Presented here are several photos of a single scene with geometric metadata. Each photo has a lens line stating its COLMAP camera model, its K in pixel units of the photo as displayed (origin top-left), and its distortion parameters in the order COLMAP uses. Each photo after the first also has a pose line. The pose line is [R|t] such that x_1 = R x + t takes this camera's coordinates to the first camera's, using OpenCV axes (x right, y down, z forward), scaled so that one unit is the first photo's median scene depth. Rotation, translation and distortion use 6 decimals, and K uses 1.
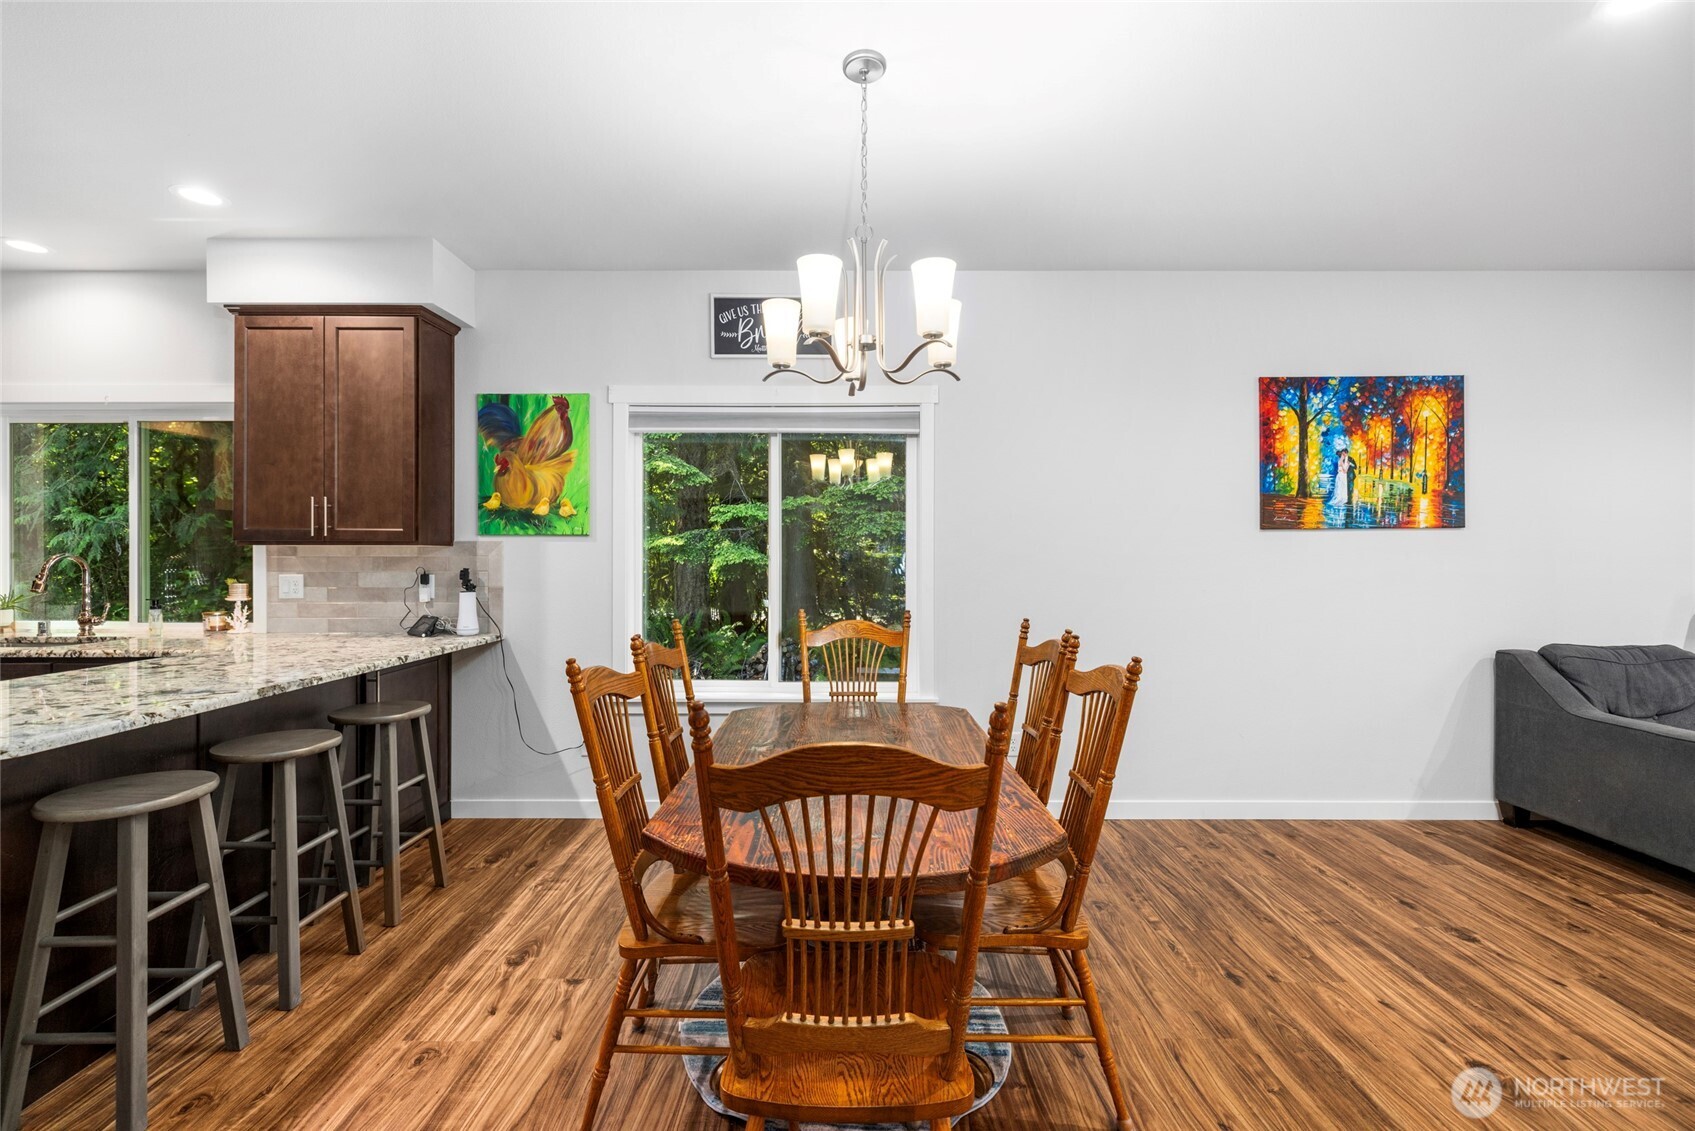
lens RADIAL K [[709.9, 0, 839.7], [0, 709.9, 558.6], [0, 0, 1]] dist [-0.000841, 0.000079]
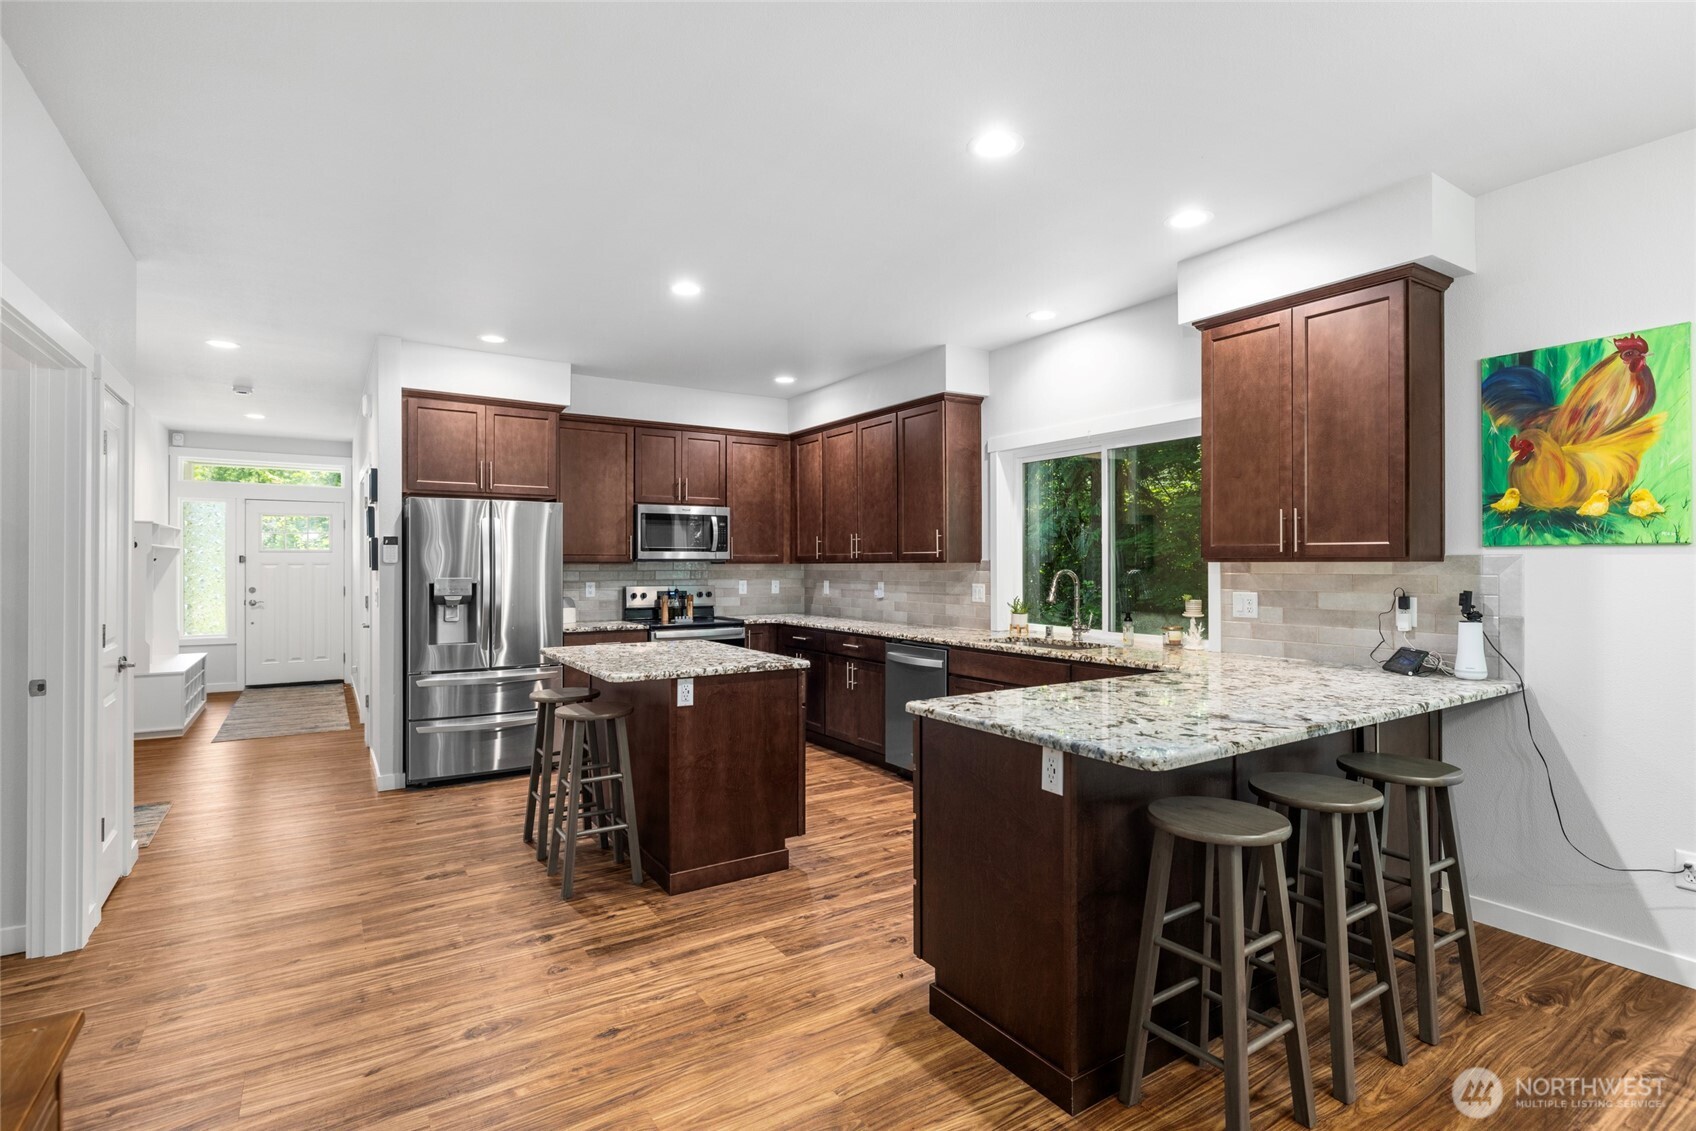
lens RADIAL K [[817.4, 0, 846.2], [0, 817.4, 561.1], [0, 0, 1]] dist [-0.002260, 0.001239]
pose [[0.546003, -0.004635, -0.837770, -0.154222], [0.000477, 0.999986, -0.005221, -0.013750], [0.837783, 0.002451, 0.545998, -0.037031]]
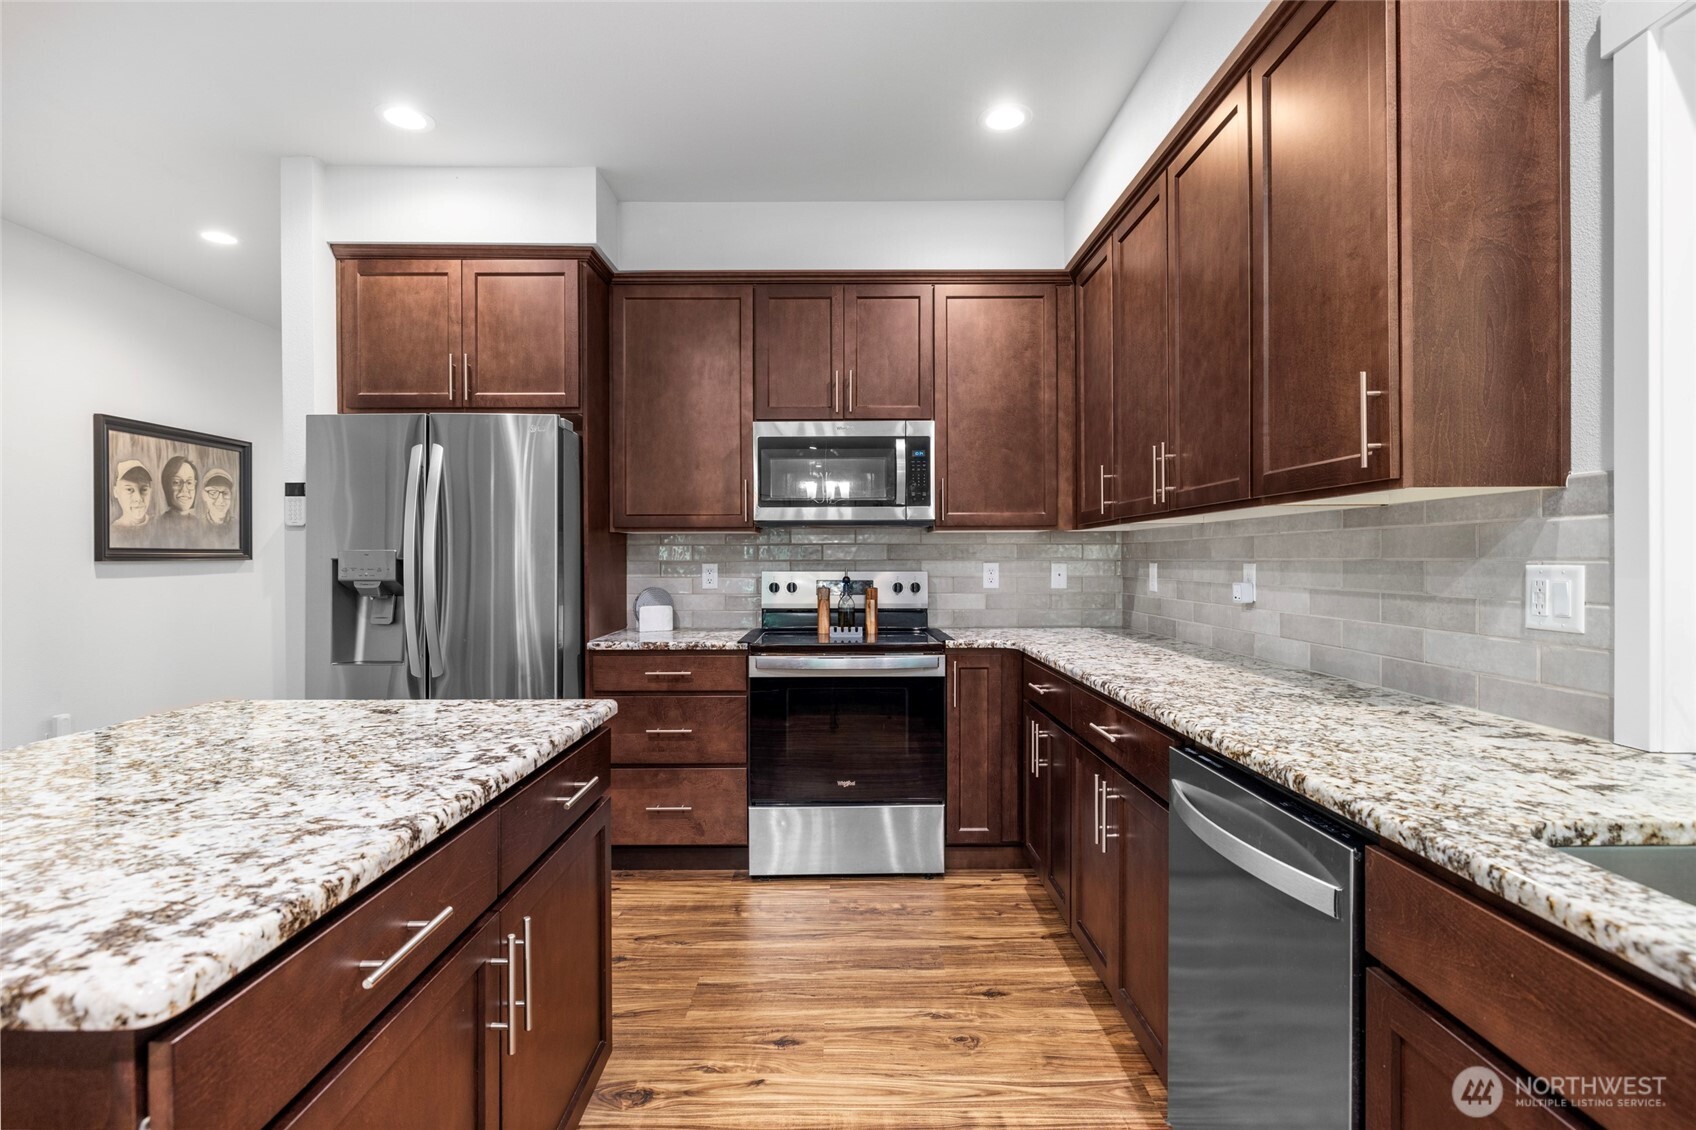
lens RADIAL K [[817.4, 0, 846.5], [0, 817.4, 564.1], [0, 0, 1]] dist [-0.002260, 0.001239]
pose [[0.007063, 0.004979, -0.999963, -0.886254], [0.001924, 0.999986, 0.004993, 0.018606], [0.999973, -0.001959, 0.007054, 0.640944]]
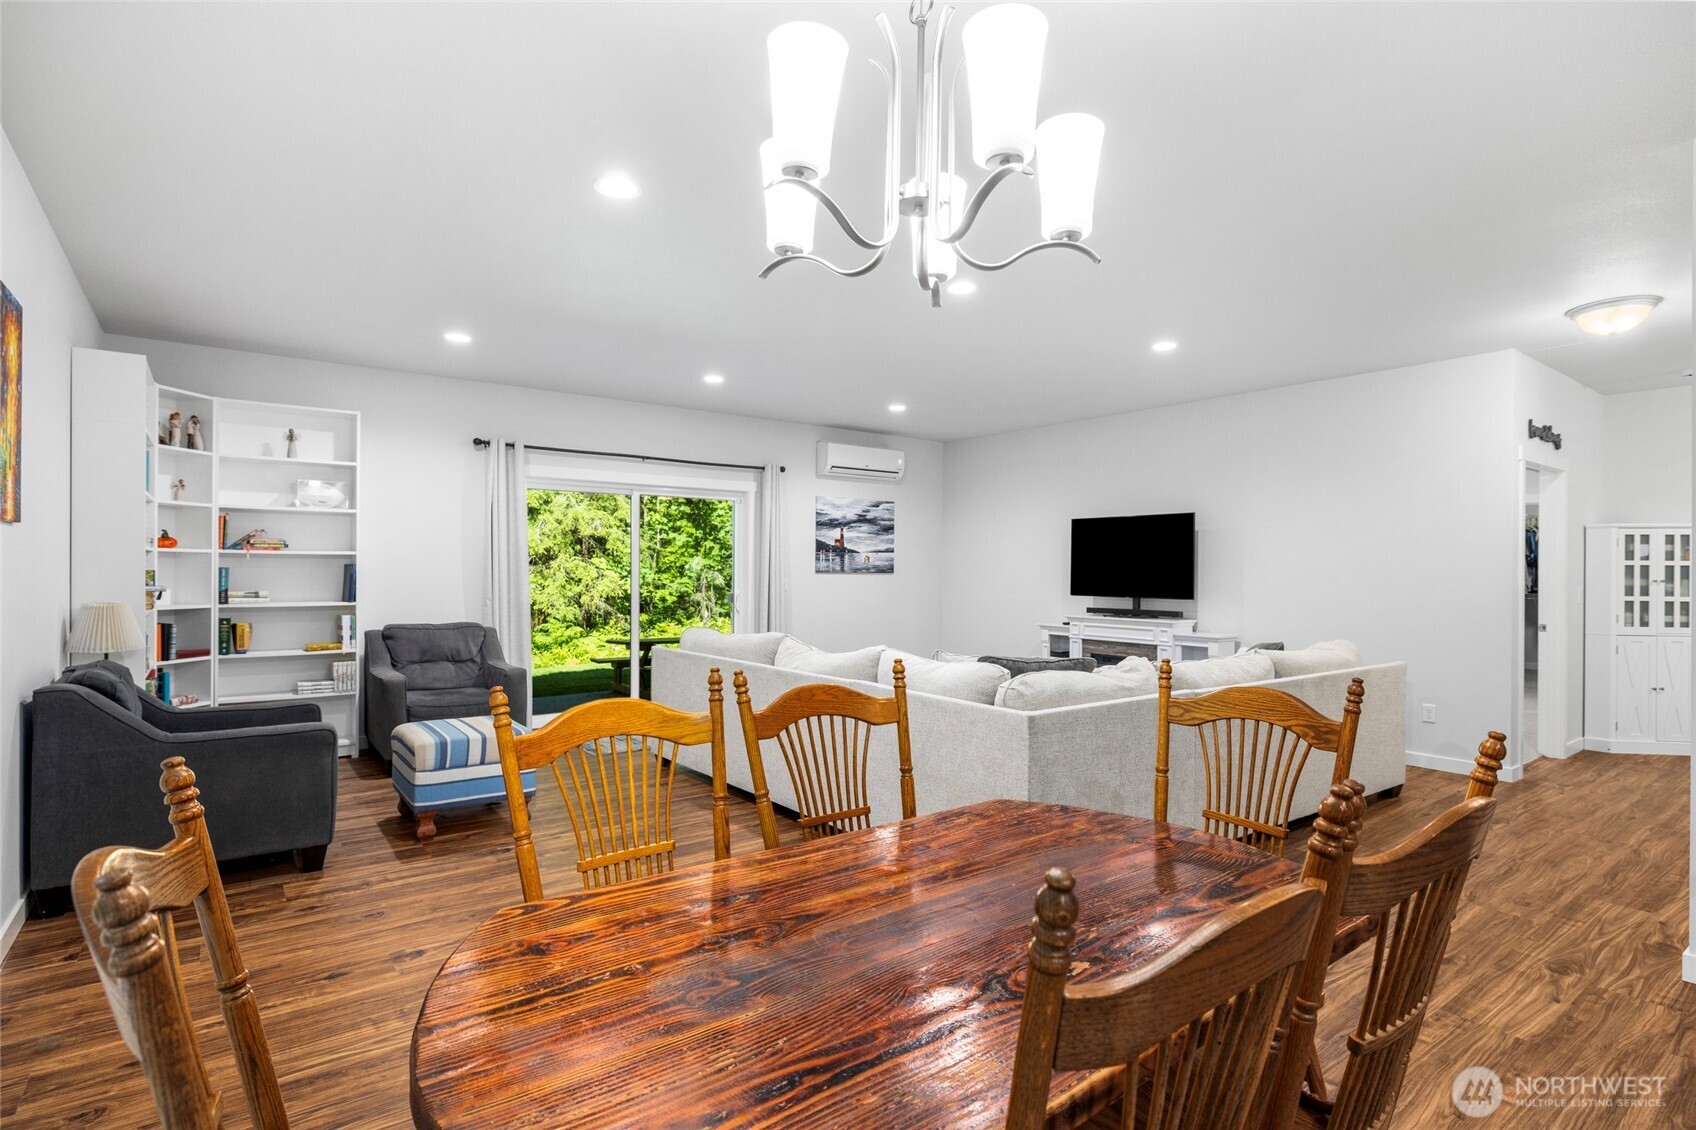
lens RADIAL K [[834.4, 0, 847.4], [0, 834.4, 568.7], [0, 0, 1]] dist [-0.010634, 0.000889]
pose [[-0.607454, -0.002736, 0.794350, -0.270710], [-0.007230, 0.999972, -0.002084, -0.001482], [-0.794322, -0.007009, -0.607457, 0.842622]]
